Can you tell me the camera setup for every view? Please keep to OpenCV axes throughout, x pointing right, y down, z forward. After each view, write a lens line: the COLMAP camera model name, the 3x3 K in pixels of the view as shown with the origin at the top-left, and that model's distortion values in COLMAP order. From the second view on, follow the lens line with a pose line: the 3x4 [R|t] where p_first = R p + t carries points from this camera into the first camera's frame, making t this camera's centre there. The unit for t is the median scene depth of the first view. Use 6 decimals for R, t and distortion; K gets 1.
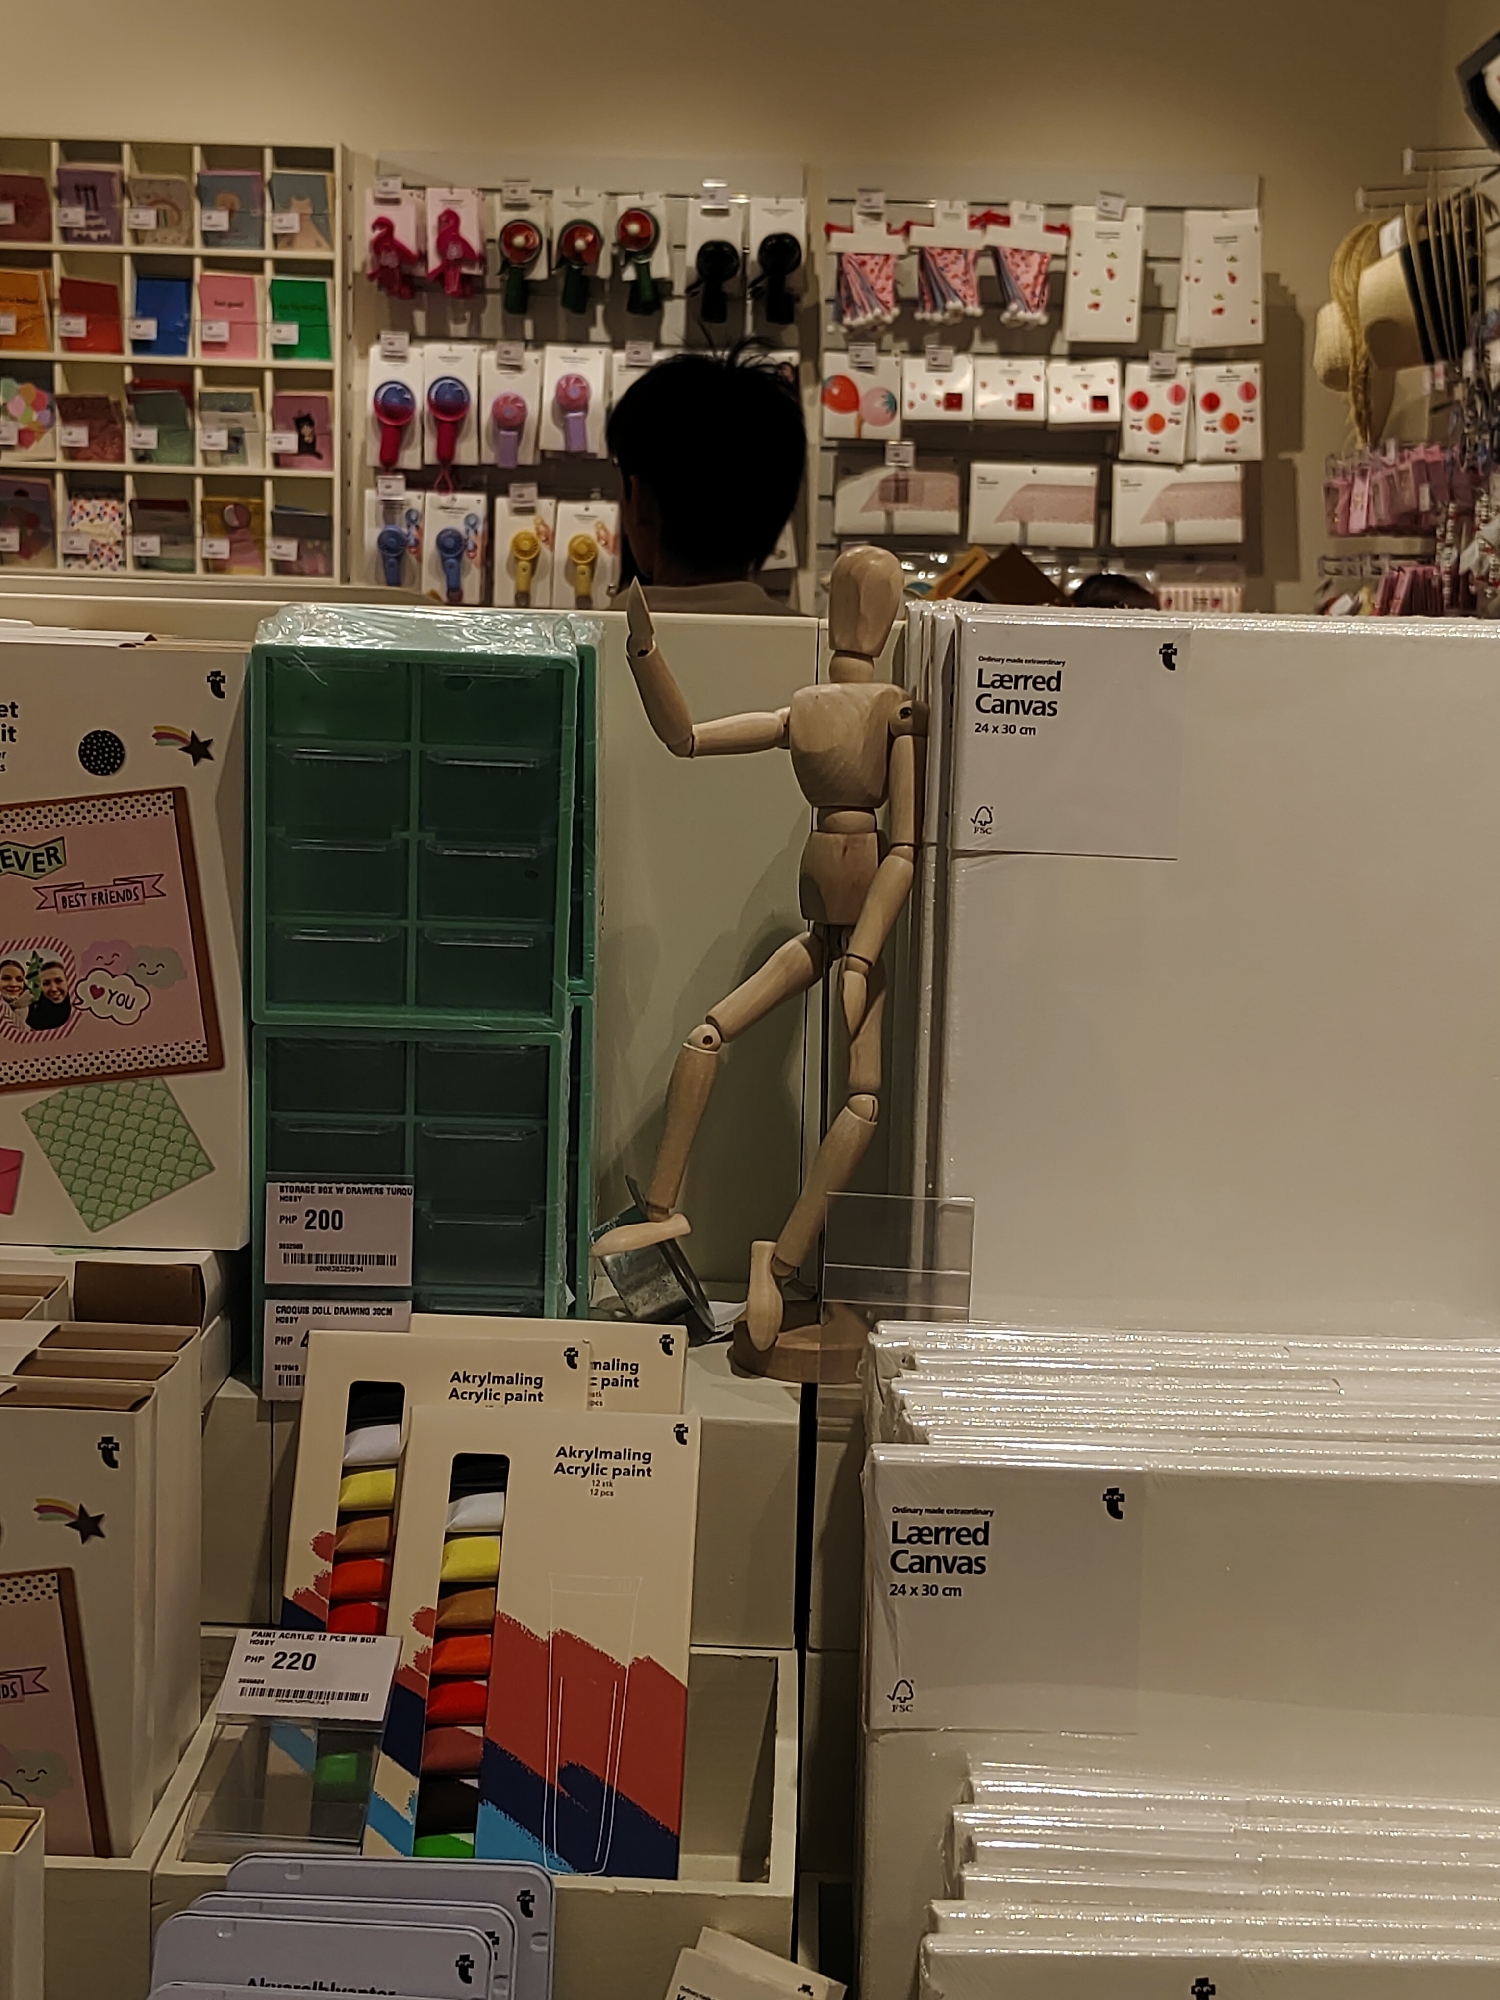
lens RADIAL K [[2747.6, 0, 743.4], [0, 2747.6, 993.6], [0, 0, 1]] dist [0.049304, 0.000000]
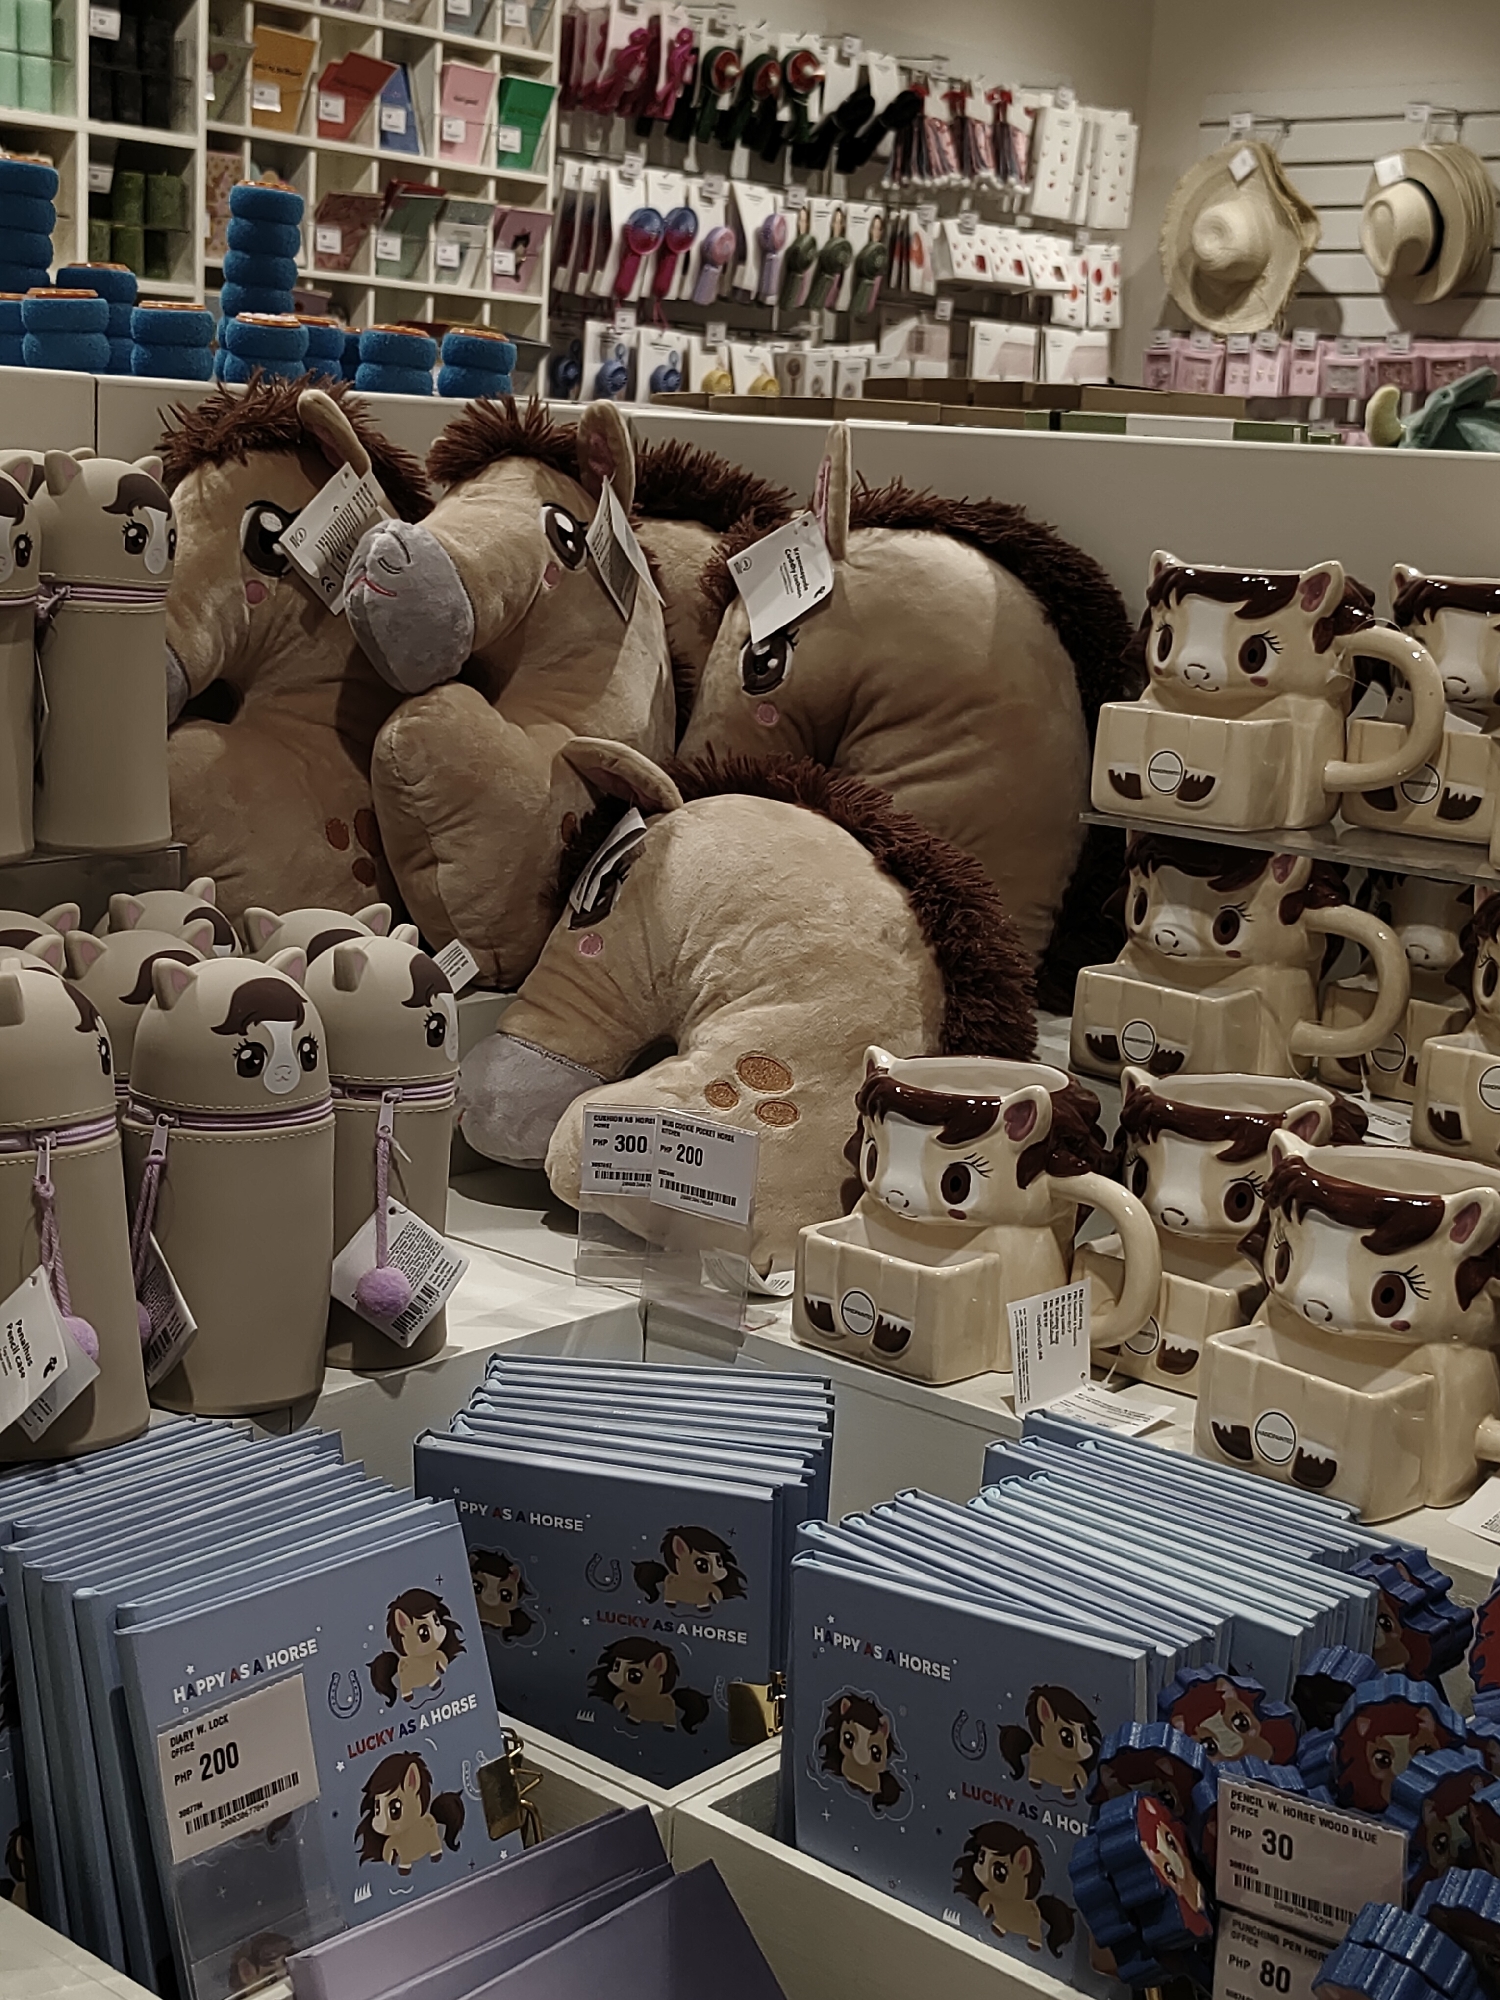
lens RADIAL K [[2747.6, 0, 749.4], [0, 2747.6, 1000.3], [0, 0, 1]] dist [0.049304, 0.000000]
pose [[0.632355, -0.145547, 0.760883, -0.854377], [0.073105, 0.989020, 0.128430, -0.071610], [-0.771221, -0.025589, 0.636052, 0.360489]]
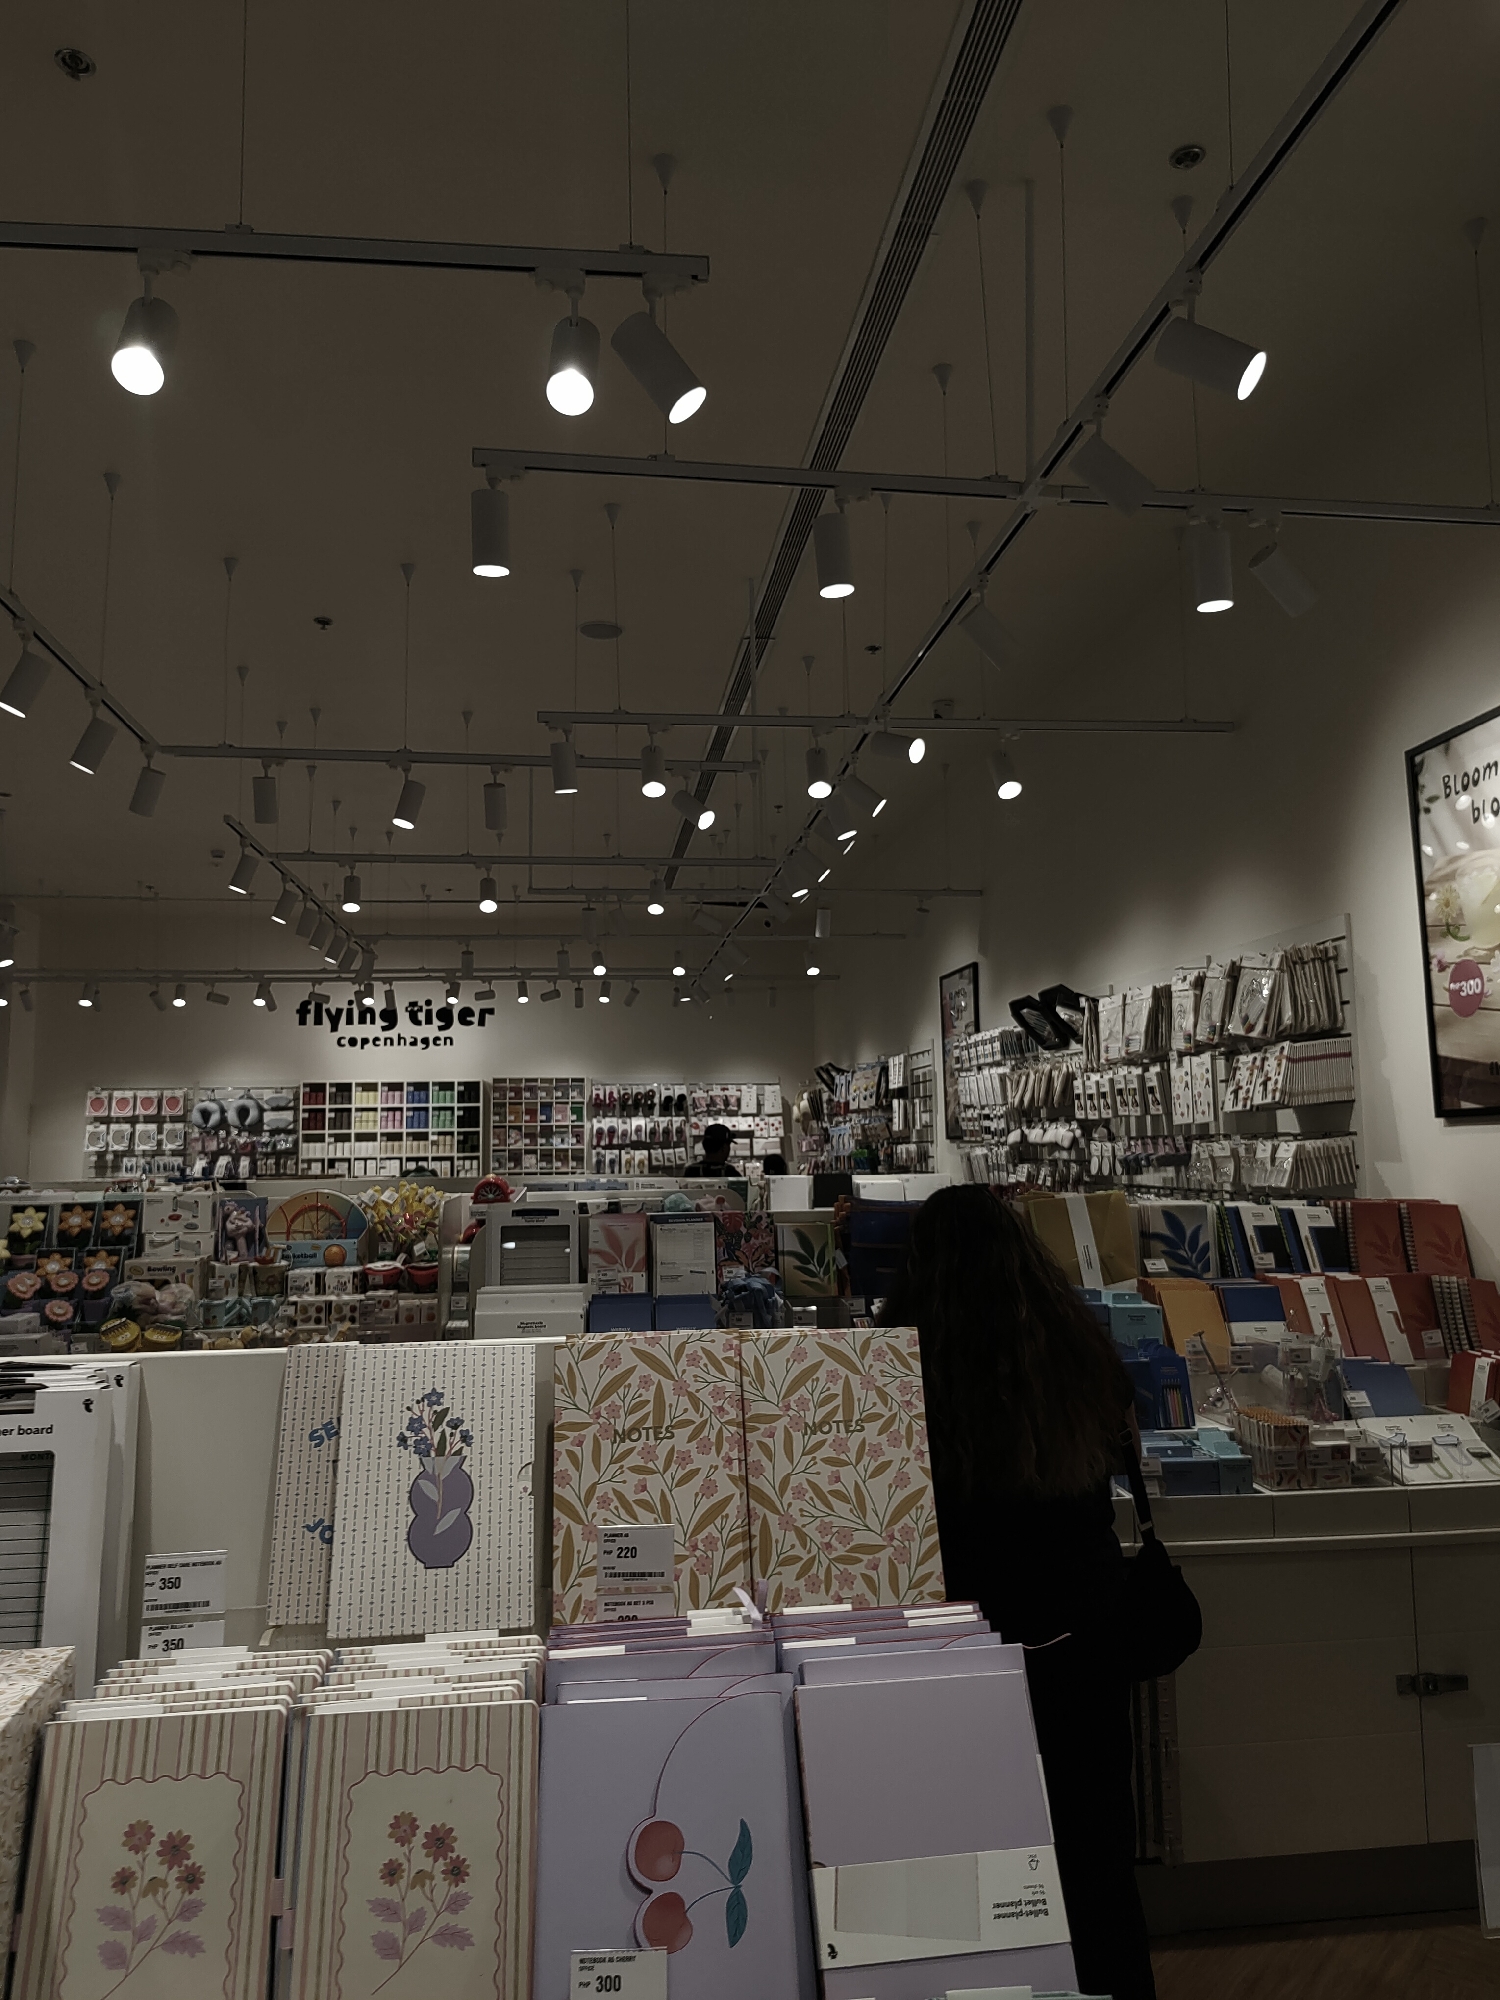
lens RADIAL K [[1393.3, 0, 753.8], [0, 1393.3, 992.2], [0, 0, 1]] dist [0.003747, 0.000062]
pose [[0.985339, -0.021967, 0.169186, -0.261534], [0.066751, 0.962260, -0.263818, 0.195364], [-0.157005, 0.271243, 0.949619, -1.326748]]
